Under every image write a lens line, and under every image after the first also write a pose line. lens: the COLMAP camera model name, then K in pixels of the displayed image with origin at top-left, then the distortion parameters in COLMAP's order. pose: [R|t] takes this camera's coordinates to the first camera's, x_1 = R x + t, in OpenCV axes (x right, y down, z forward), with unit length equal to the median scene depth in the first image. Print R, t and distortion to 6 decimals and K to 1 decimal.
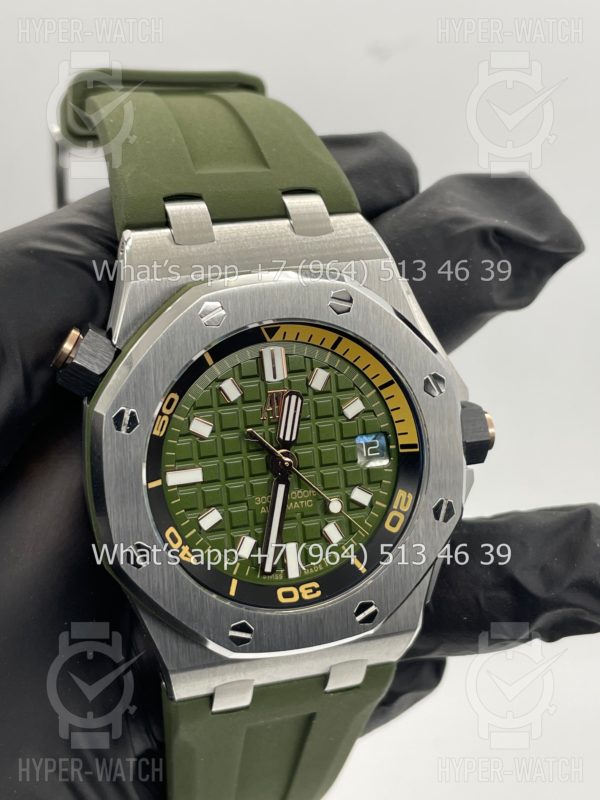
lens RADIAL K [[1256.3, 0, 298.7], [0, 1256.3, 398.2], [0, 0, 1]] dist [0.129525, 0.000000]
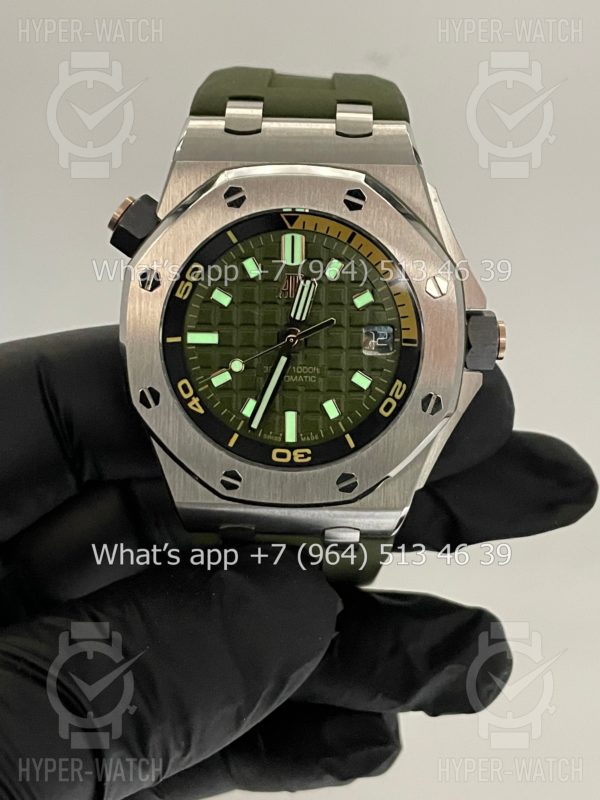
lens RADIAL K [[1256.3, 0, 301.9], [0, 1256.3, 398.8], [0, 0, 1]] dist [0.129525, 0.000000]
pose [[0.951572, 0.151233, -0.267657, 0.302763], [-0.133250, 0.987497, 0.084231, 0.008415], [0.277049, -0.044487, 0.959826, -0.074801]]
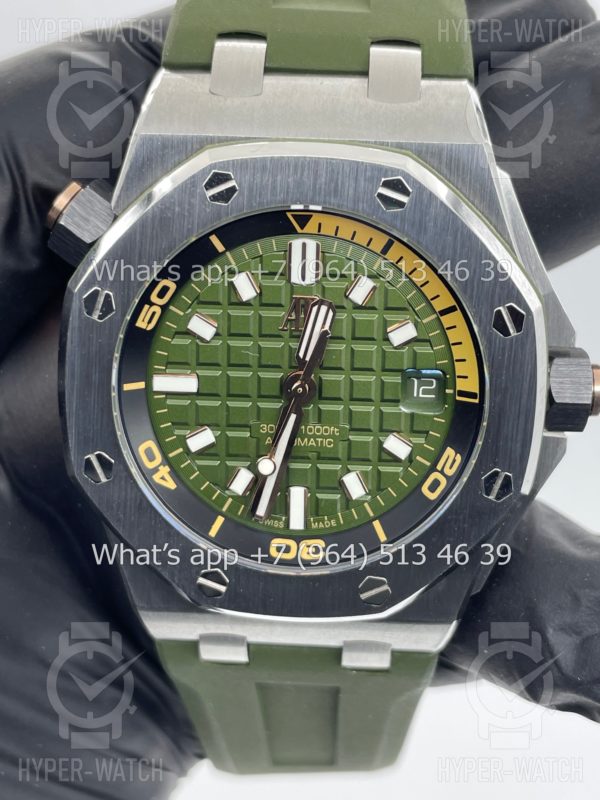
lens RADIAL K [[1256.3, 0, 304.3], [0, 1256.3, 392.5], [0, 0, 1]] dist [0.129525, 0.000000]
pose [[0.943021, 0.176129, -0.282295, 0.213949], [-0.147846, 0.981860, 0.118714, -0.039982], [0.298083, -0.070214, 0.951954, 0.243050]]
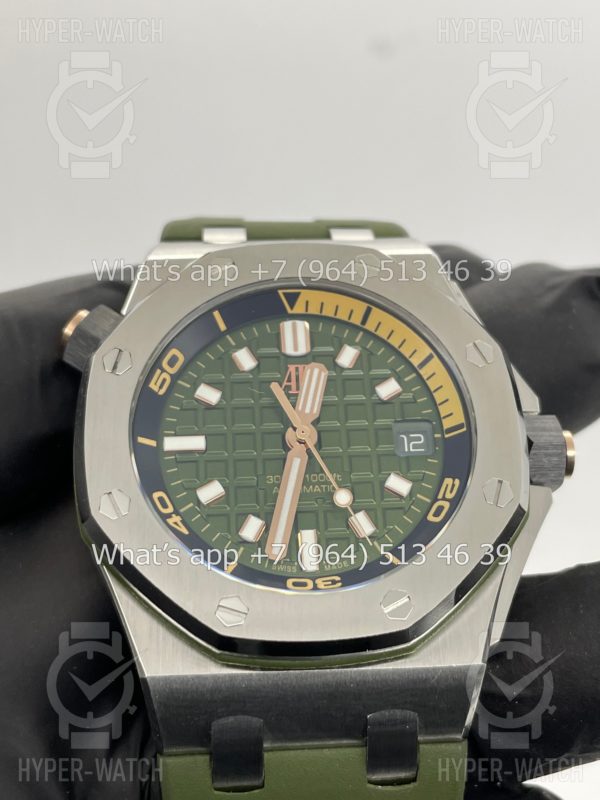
lens RADIAL K [[1256.3, 0, 301.7], [0, 1256.3, 399.3], [0, 0, 1]] dist [0.129525, 0.000000]
pose [[0.974512, -0.065918, -0.214432, 0.172322], [-0.054495, 0.857667, -0.511310, 0.464686], [0.217616, 0.509963, 0.832215, 0.272161]]
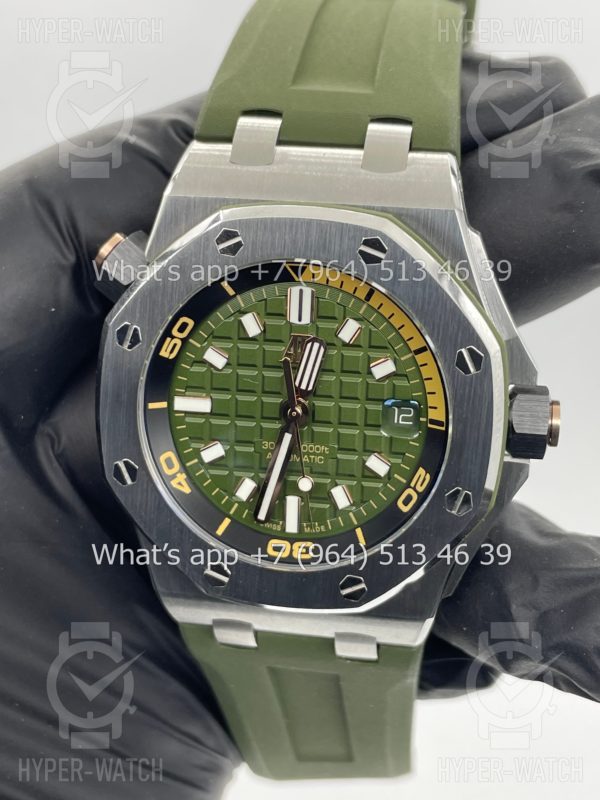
lens RADIAL K [[1256.3, 0, 300.6], [0, 1256.3, 397.8], [0, 0, 1]] dist [0.129525, 0.000000]
pose [[0.897434, 0.204676, -0.390794, 0.352369], [-0.169804, 0.977871, 0.122208, -0.073075], [0.407160, -0.043315, 0.912329, 0.148093]]
